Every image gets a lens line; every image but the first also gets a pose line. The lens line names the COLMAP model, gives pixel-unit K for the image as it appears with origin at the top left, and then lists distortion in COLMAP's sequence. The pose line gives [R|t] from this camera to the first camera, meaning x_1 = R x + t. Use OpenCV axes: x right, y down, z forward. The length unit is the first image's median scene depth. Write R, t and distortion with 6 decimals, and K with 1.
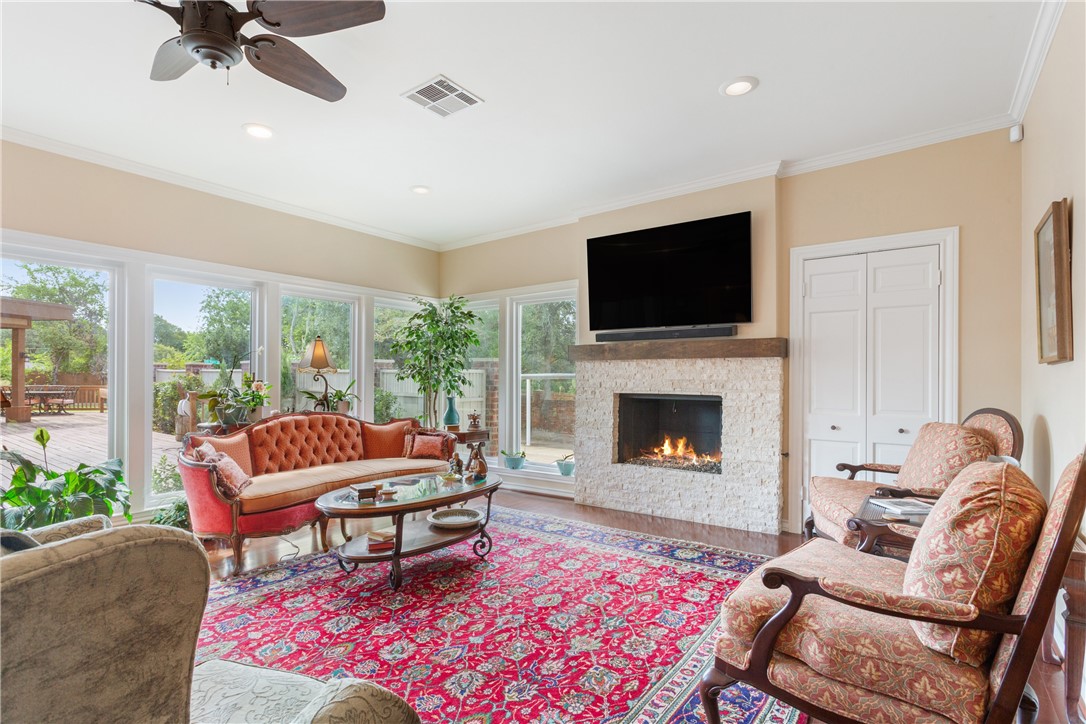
lens RADIAL K [[519.6, 0, 540.5], [0, 519.6, 375.0], [0, 0, 1]] dist [-0.000370, -0.000174]
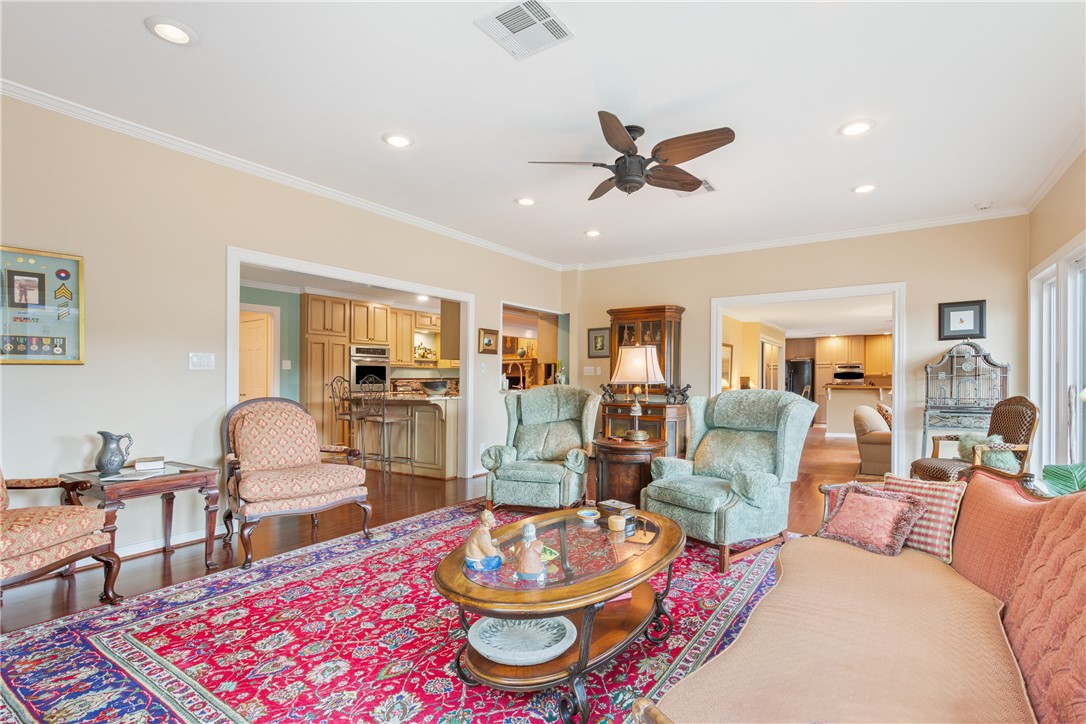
lens RADIAL K [[519.6, 0, 540.5], [0, 519.6, 375.0], [0, 0, 1]] dist [-0.000370, -0.000174]
pose [[-0.999258, -0.006344, -0.037991, -0.221288], [-0.006100, 0.999960, -0.006526, 0.009500], [0.038031, -0.006290, -0.999257, 2.115132]]
